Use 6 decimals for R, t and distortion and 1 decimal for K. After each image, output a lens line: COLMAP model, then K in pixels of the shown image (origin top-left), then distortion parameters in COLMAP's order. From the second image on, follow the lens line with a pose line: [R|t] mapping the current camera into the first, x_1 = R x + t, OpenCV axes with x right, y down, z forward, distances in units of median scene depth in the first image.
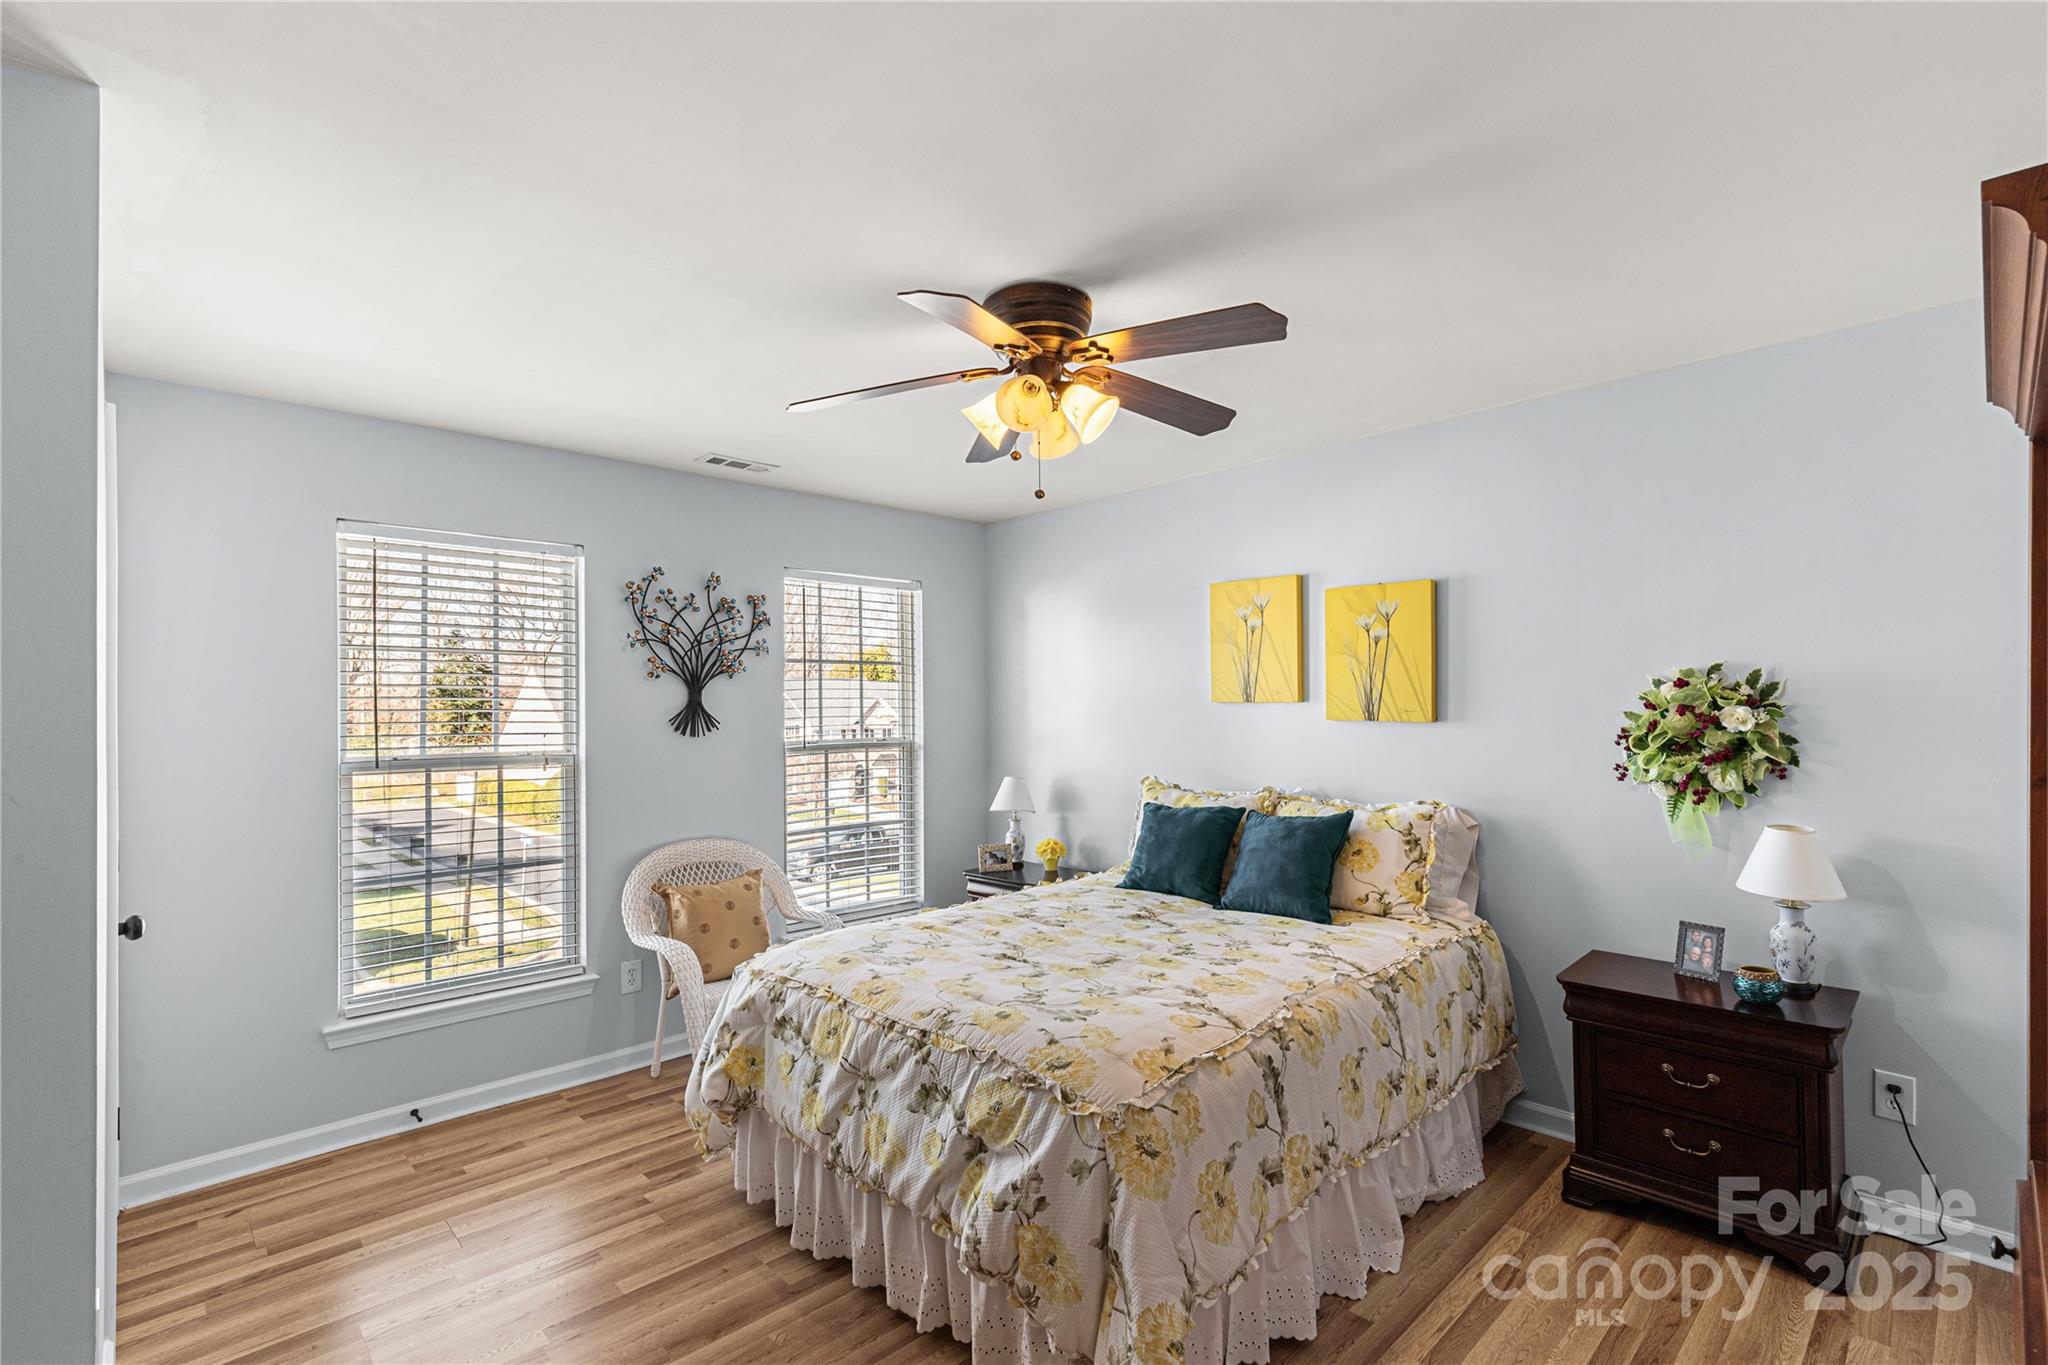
lens RADIAL K [[938.7, 0, 1020.1], [0, 938.7, 695.0], [0, 0, 1]] dist [0.000855, 0.000046]
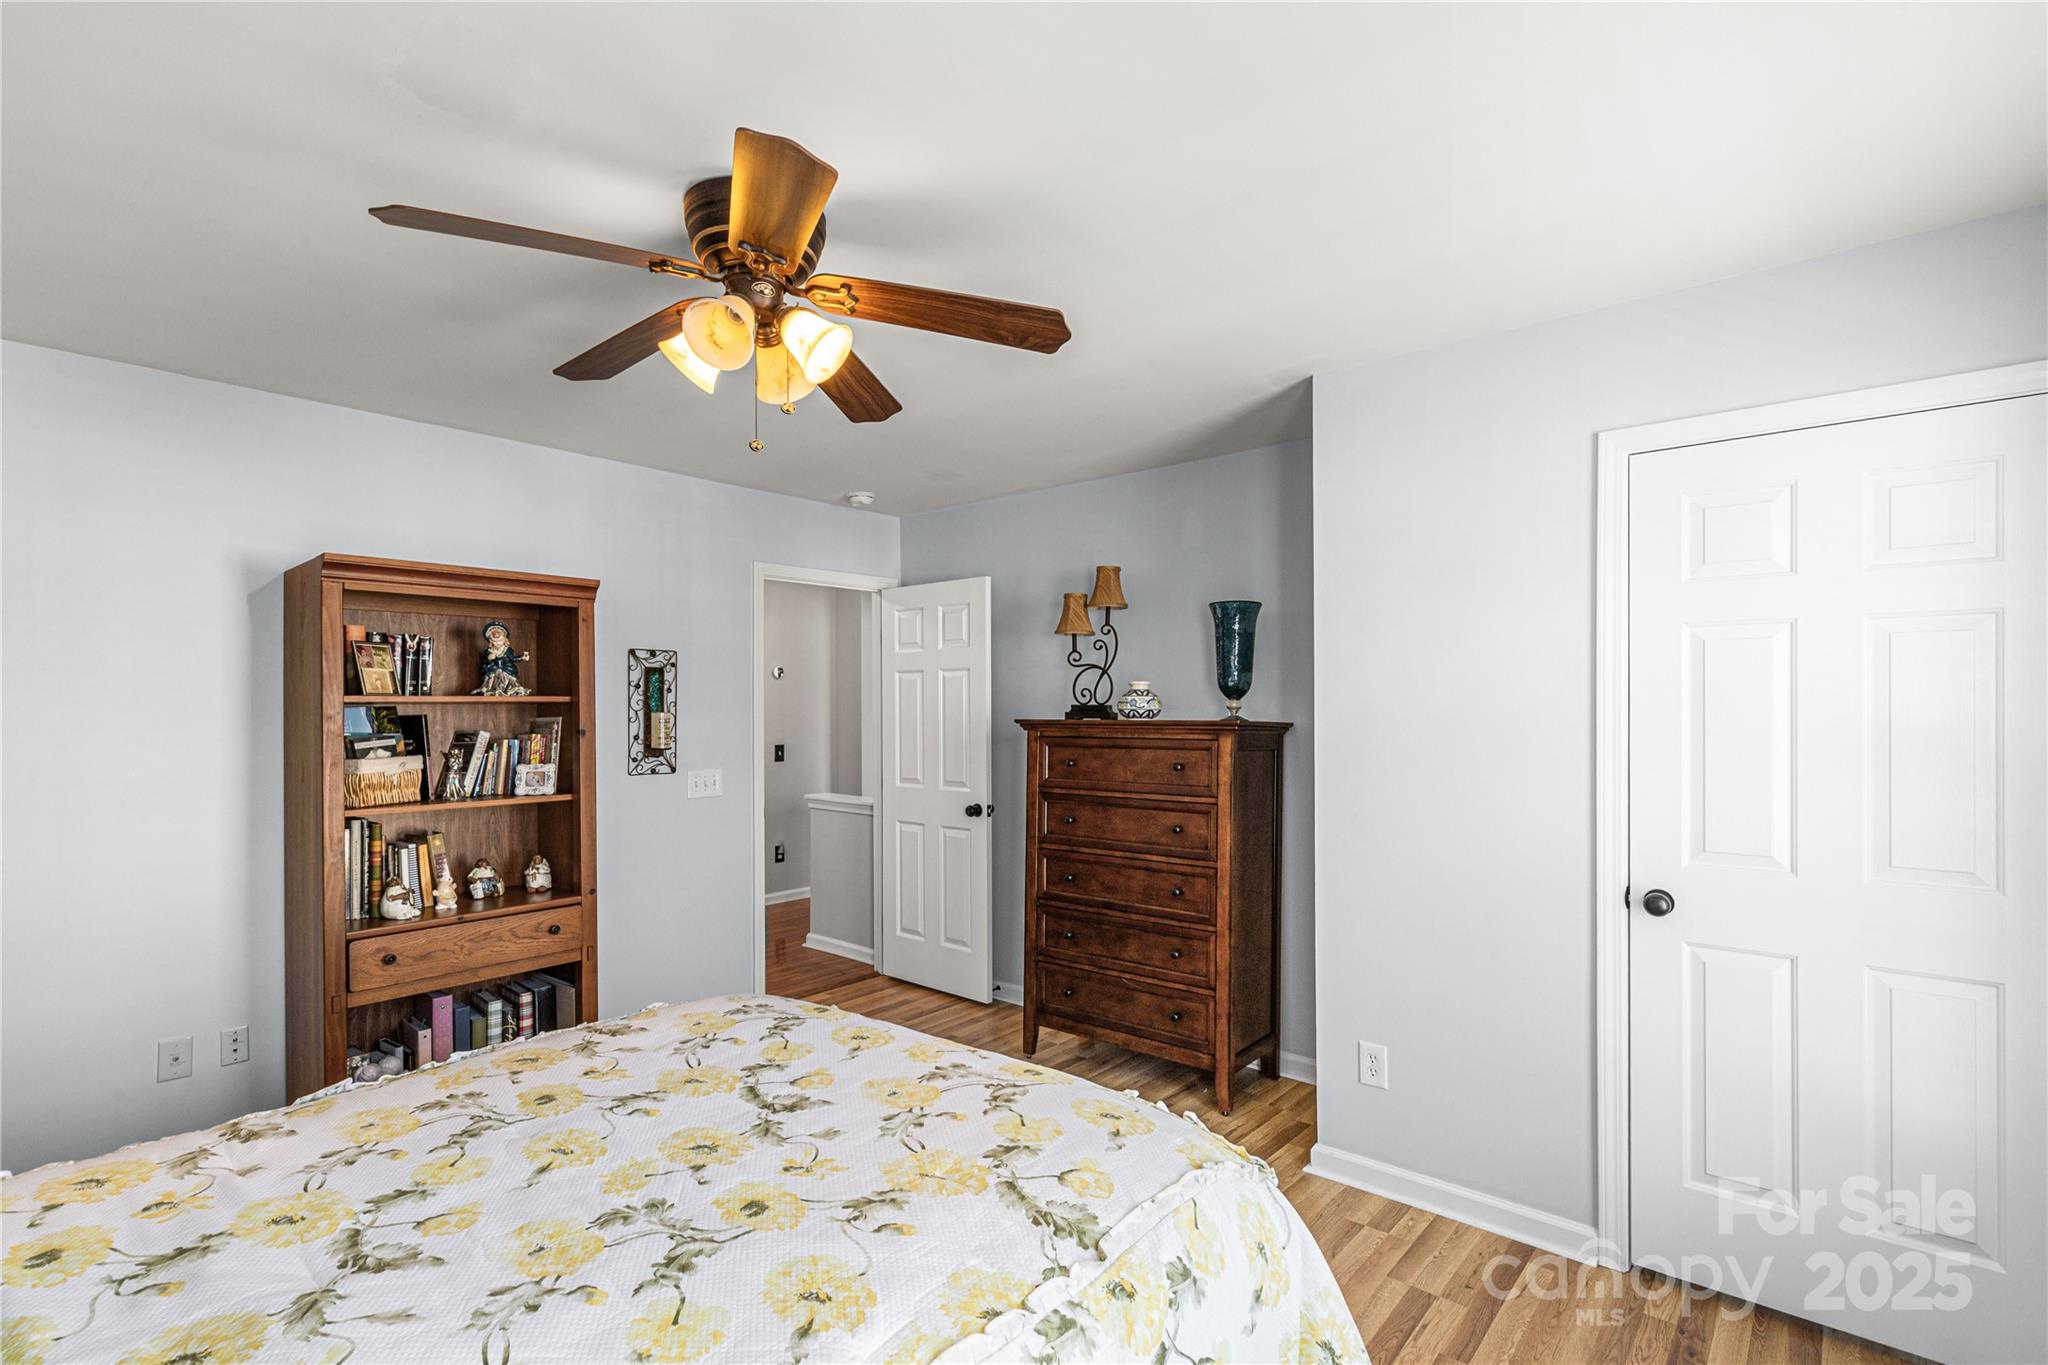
lens RADIAL K [[938.7, 0, 1020.1], [0, 938.7, 695.0], [0, 0, 1]] dist [0.000855, 0.000046]
pose [[-0.995078, 0.008142, -0.098762, -0.113630], [0.009621, 0.999848, -0.014512, 0.015183], [0.098629, -0.015391, -0.995005, 1.728434]]
